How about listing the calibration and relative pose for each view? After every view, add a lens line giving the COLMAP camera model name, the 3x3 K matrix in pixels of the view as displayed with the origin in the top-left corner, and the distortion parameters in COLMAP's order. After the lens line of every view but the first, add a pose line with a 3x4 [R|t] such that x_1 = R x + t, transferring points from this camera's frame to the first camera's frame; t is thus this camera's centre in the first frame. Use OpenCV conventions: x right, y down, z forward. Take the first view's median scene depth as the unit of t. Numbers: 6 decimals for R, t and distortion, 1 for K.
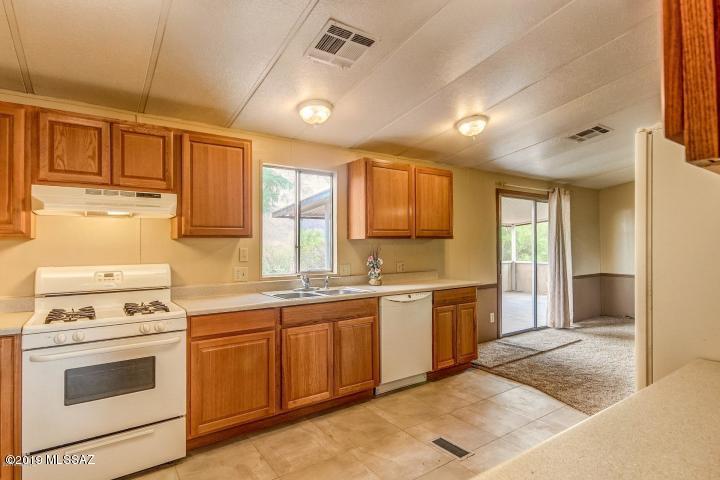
lens RADIAL K [[370.9, 0, 360.0], [0, 370.9, 240.0], [0, 0, 1]] dist [-0.000741, -0.000278]
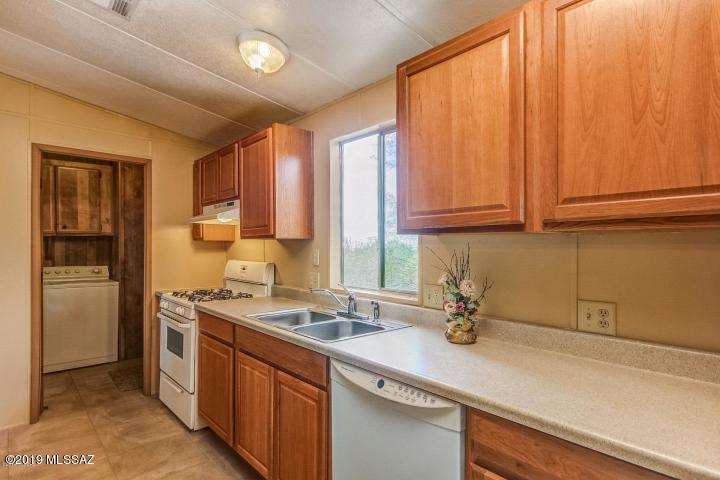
lens RADIAL K [[370.9, 0, 360.0], [0, 370.9, 240.0], [0, 0, 1]] dist [-0.000741, -0.000278]
pose [[0.155345, -0.003162, -0.987855, 0.441830], [0.012161, 0.999925, -0.001288, 0.002843], [0.987785, -0.011813, 0.155372, 0.797315]]
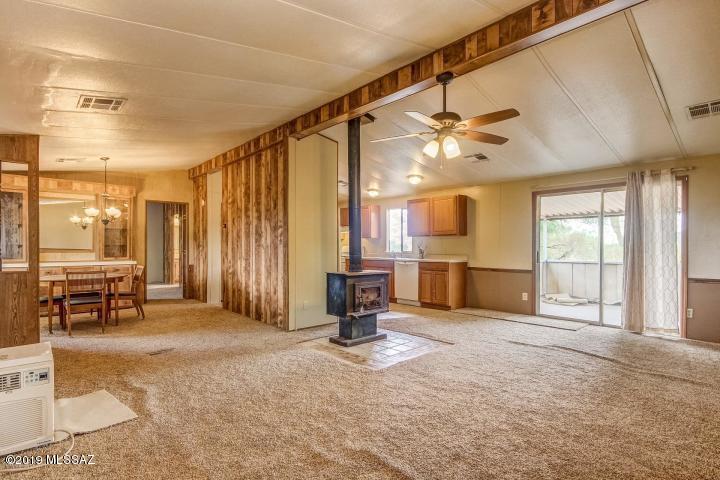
lens RADIAL K [[352.6, 0, 358.3], [0, 352.6, 249.4], [0, 0, 1]] dist [-0.001157, -0.000106]
pose [[0.169184, 0.002485, -0.985581, 1.854358], [0.004812, 0.999983, 0.003347, 0.056344], [0.985573, -0.005309, 0.169169, 0.323052]]
